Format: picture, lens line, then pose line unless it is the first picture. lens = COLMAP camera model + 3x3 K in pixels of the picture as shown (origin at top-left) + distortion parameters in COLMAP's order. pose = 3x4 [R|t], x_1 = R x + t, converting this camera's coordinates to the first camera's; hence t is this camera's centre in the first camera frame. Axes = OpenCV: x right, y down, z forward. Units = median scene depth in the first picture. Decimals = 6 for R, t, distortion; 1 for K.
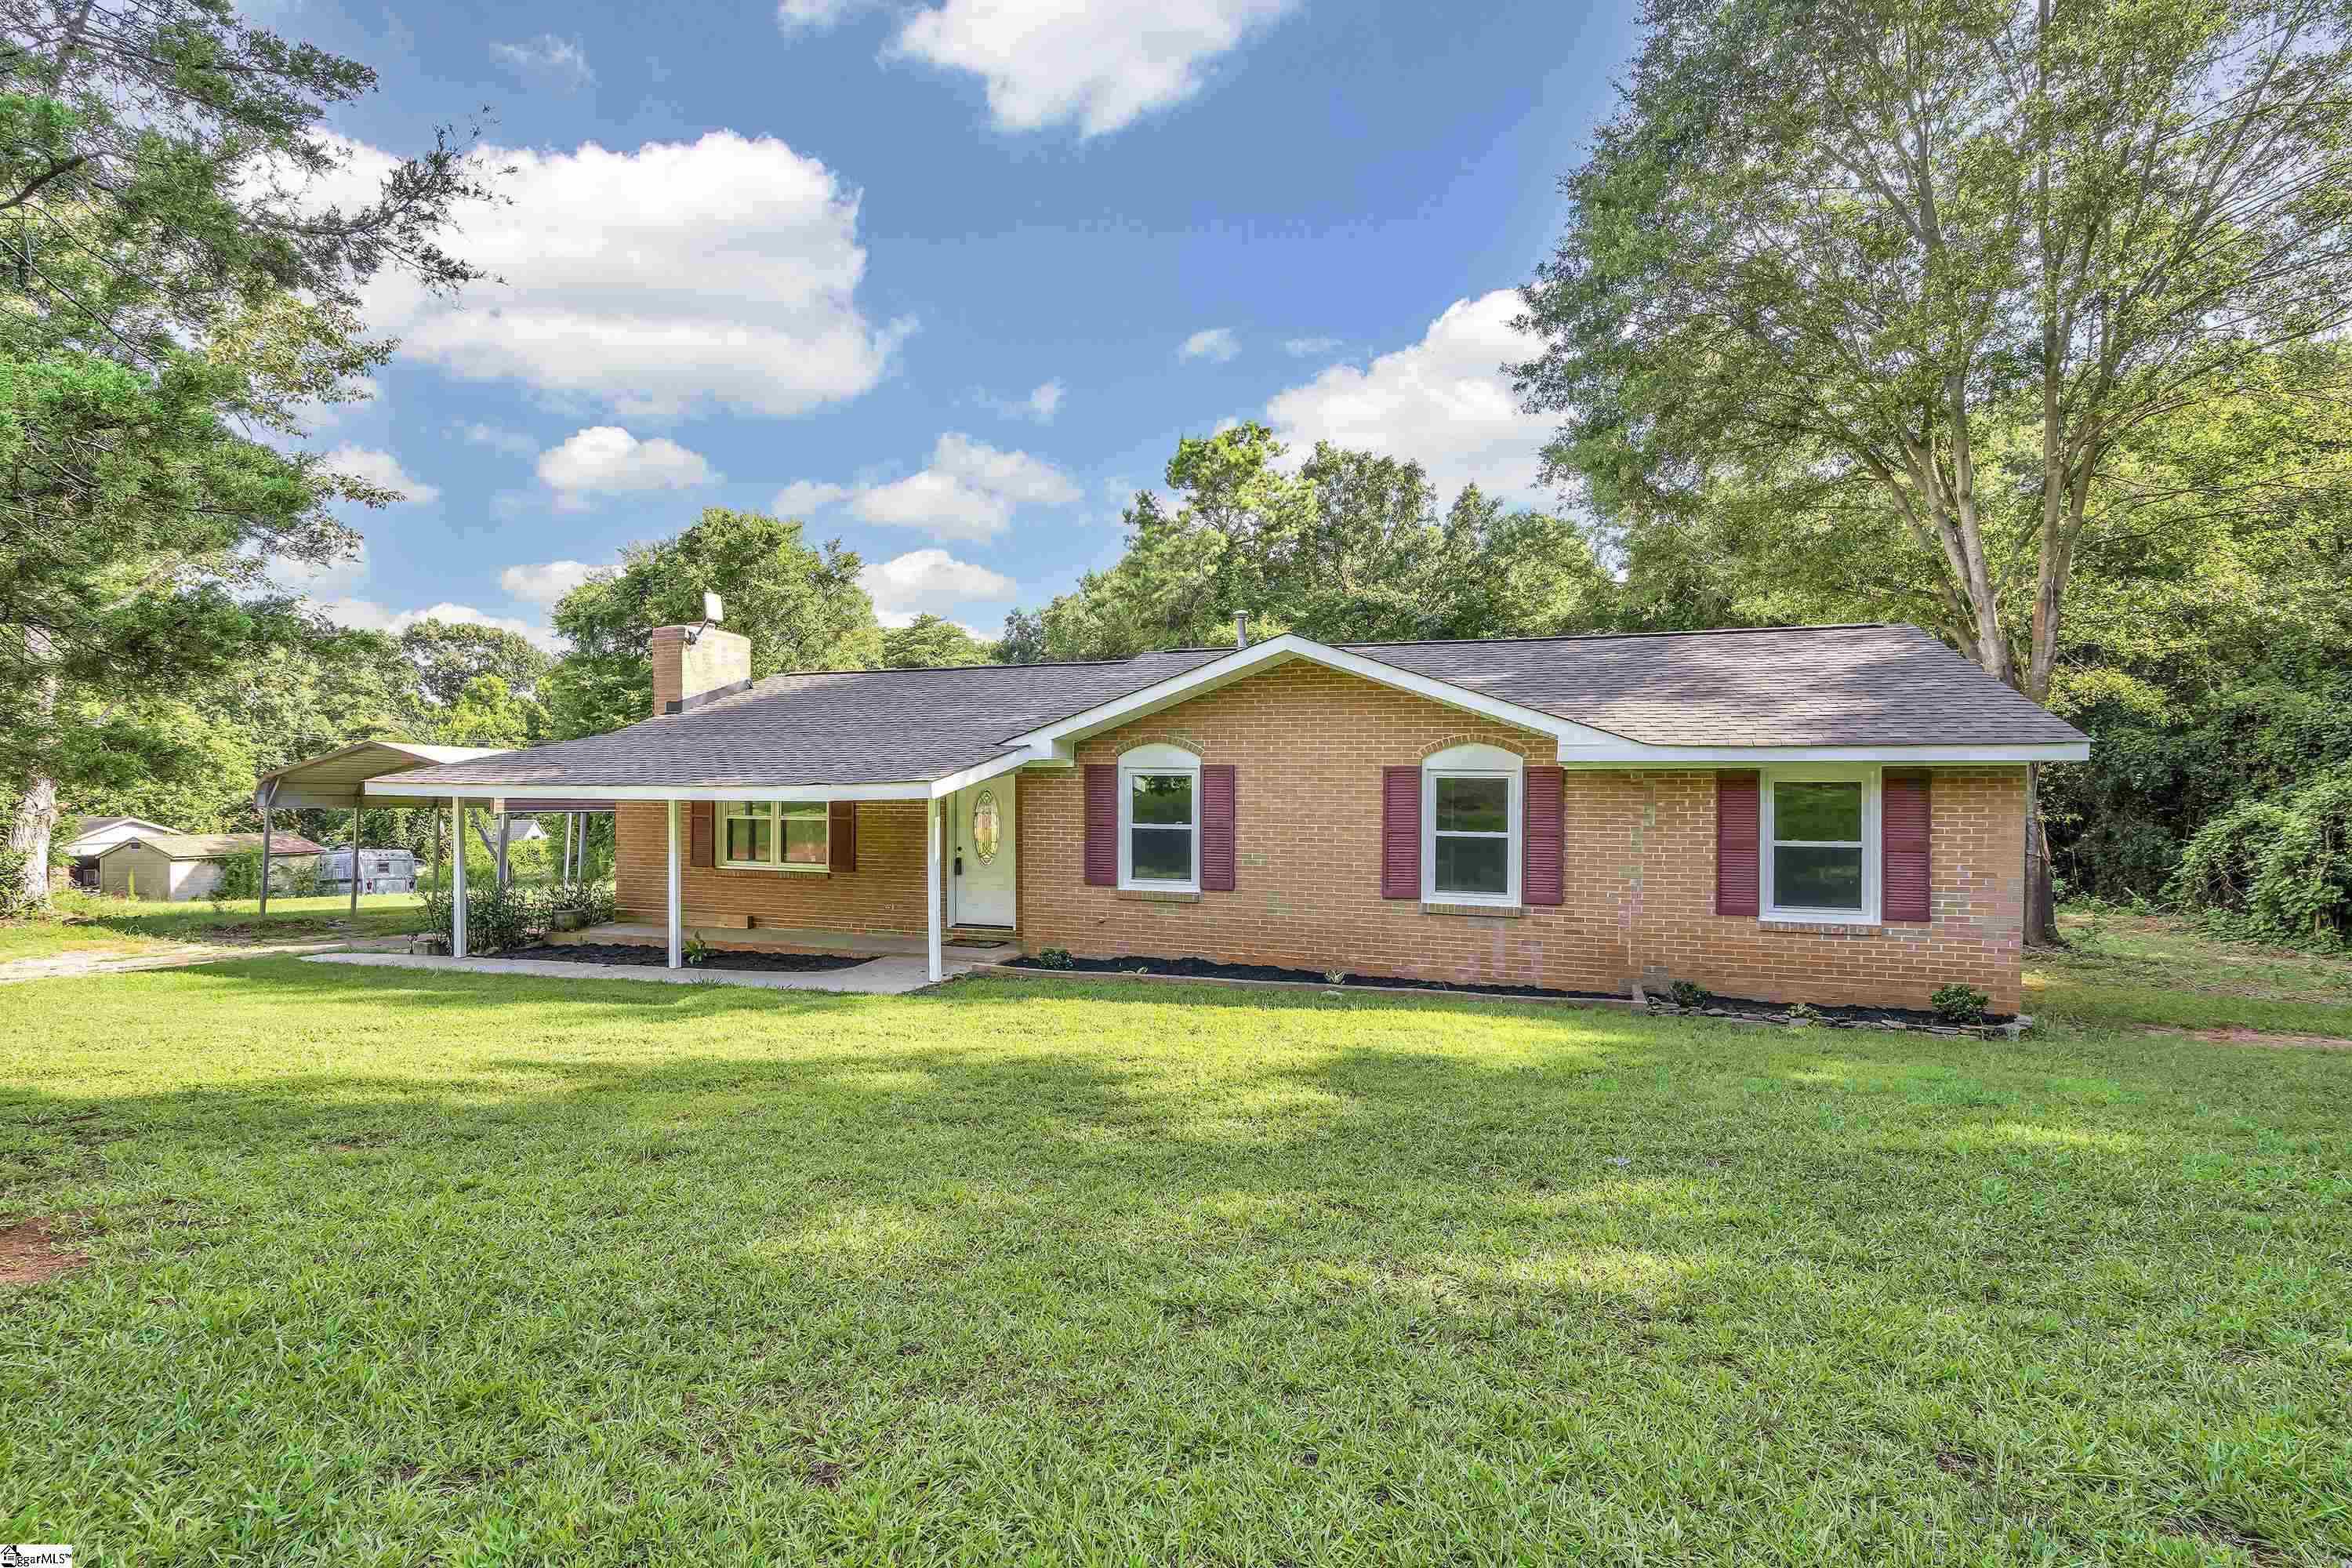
lens RADIAL K [[1050.9, 0, 1171.3], [0, 1050.9, 786.0], [0, 0, 1]] dist [0.001741, 0.000173]
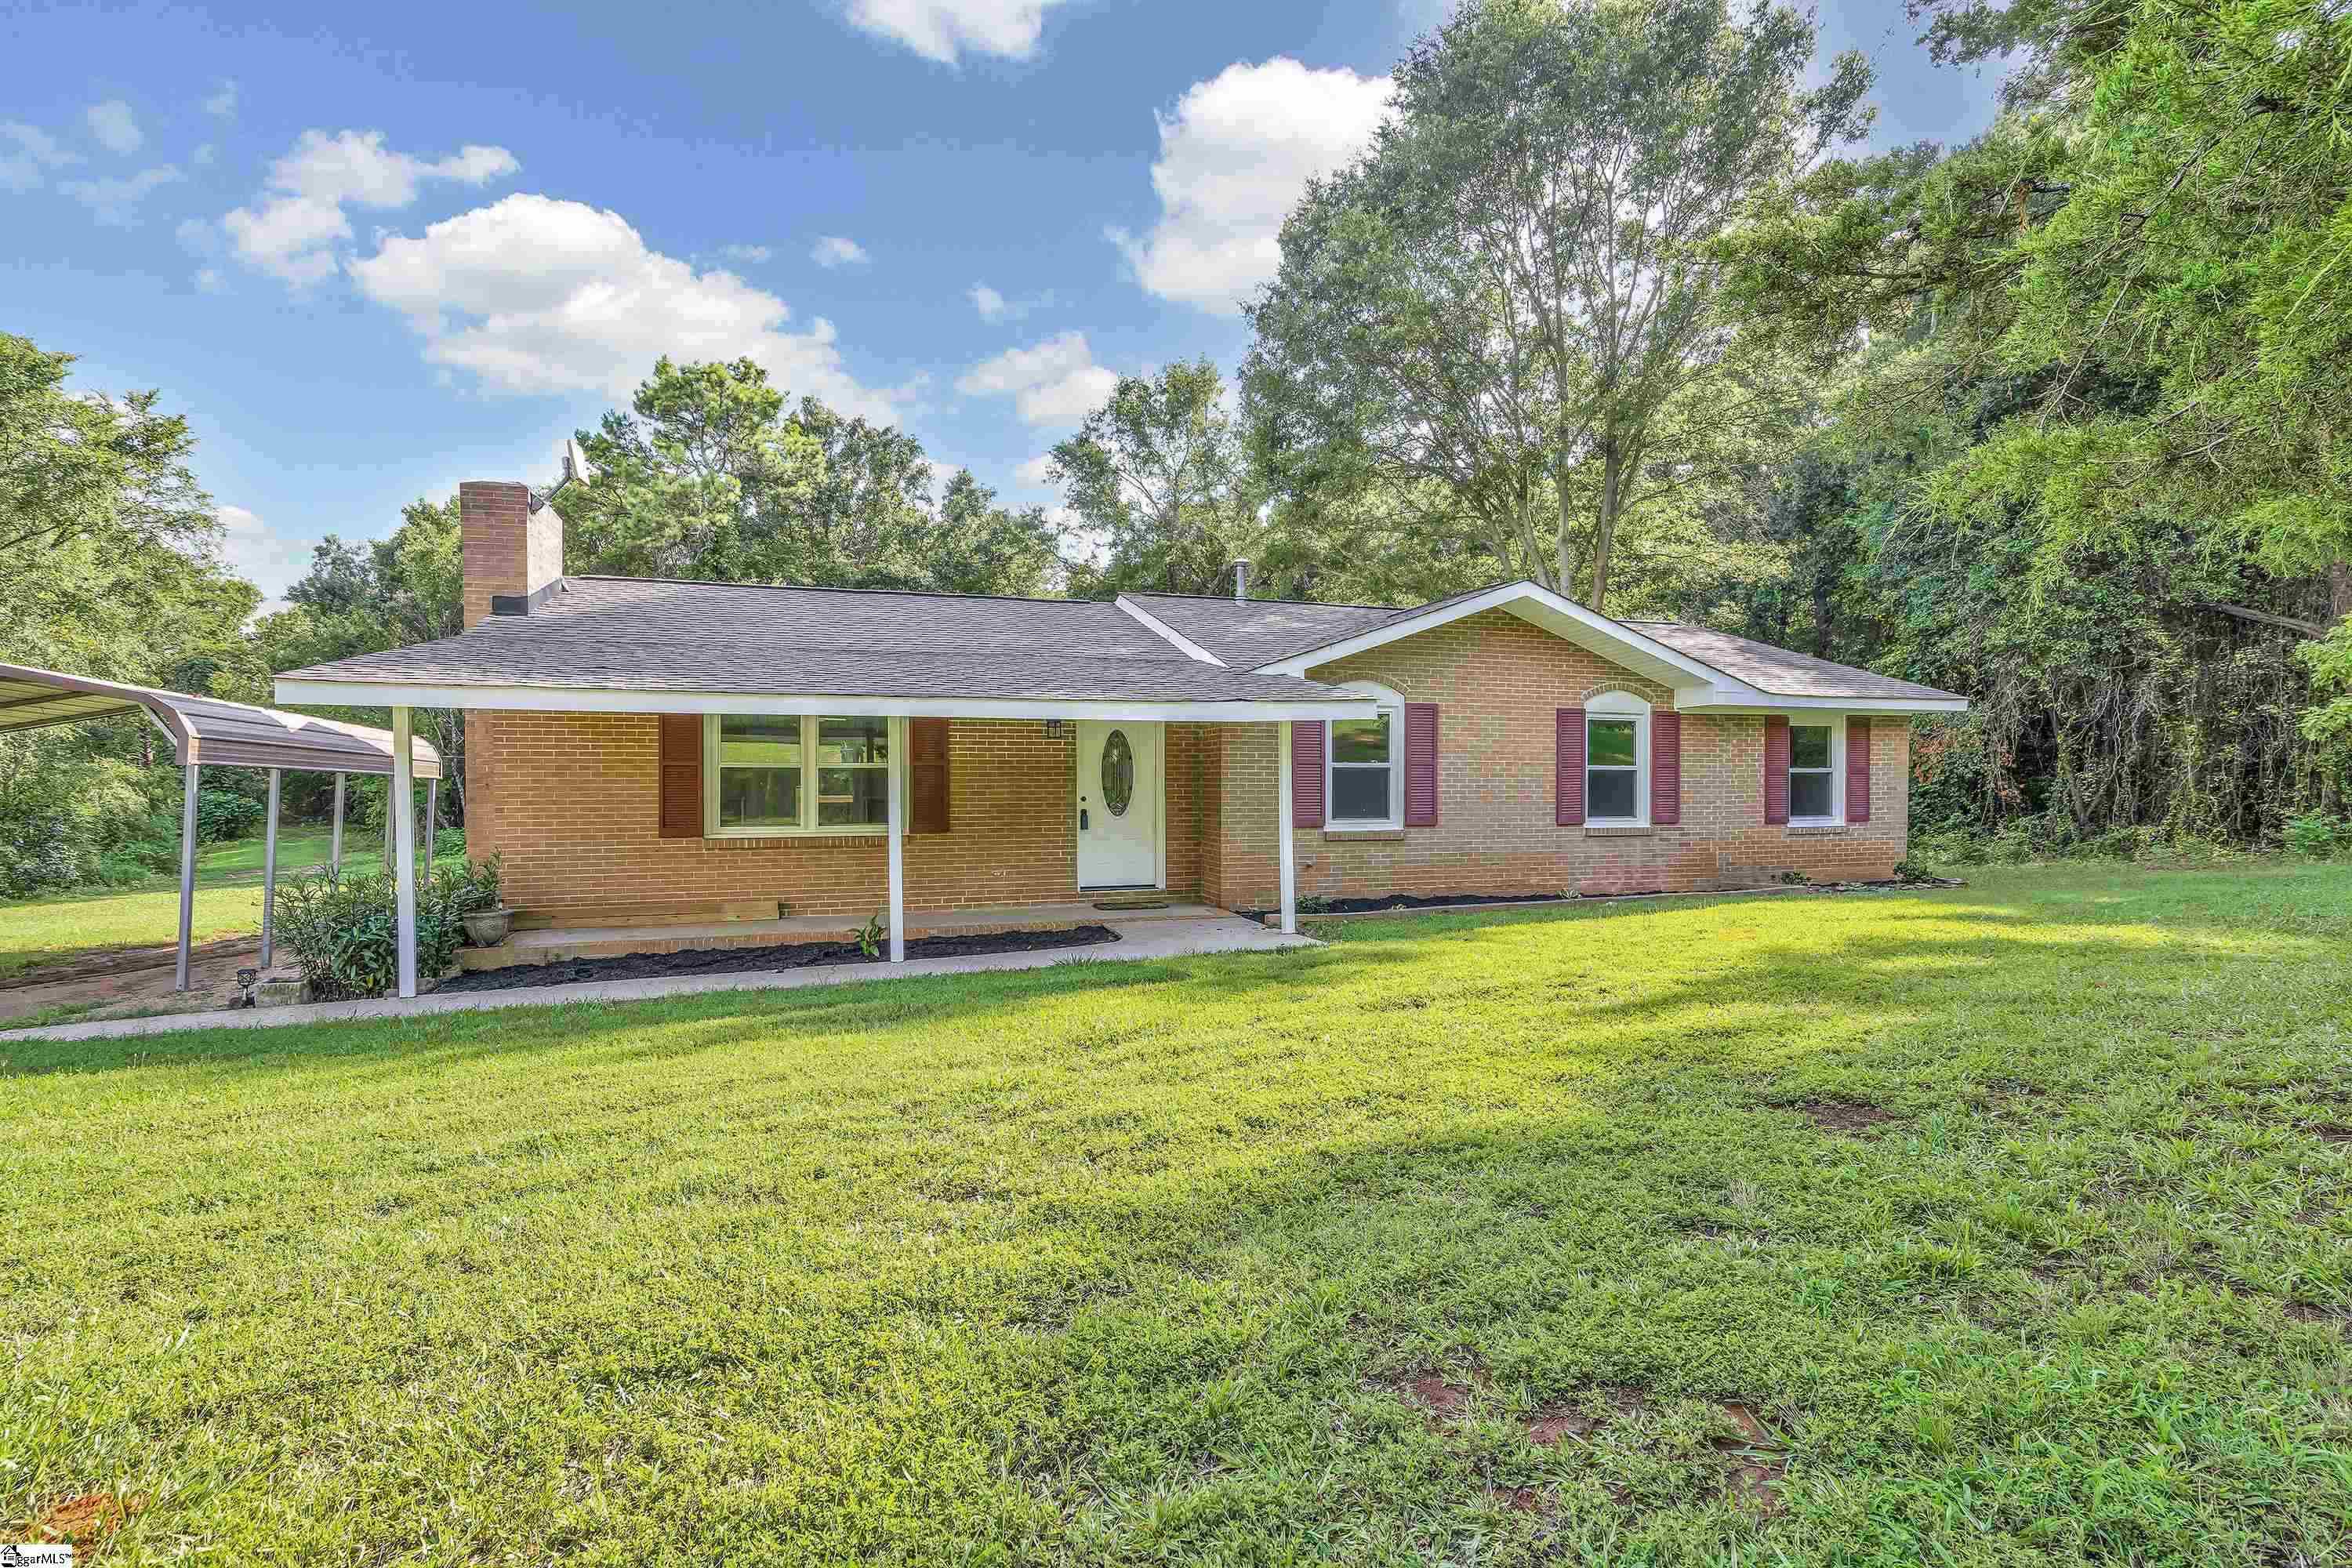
lens RADIAL K [[1050.9, 0, 1171.3], [0, 1050.9, 786.0], [0, 0, 1]] dist [0.001741, 0.000173]
pose [[0.813439, -0.011201, 0.581542, -0.746950], [0.007043, 0.999931, 0.009408, 0.048363], [-0.581608, -0.003557, 0.813462, 0.306255]]
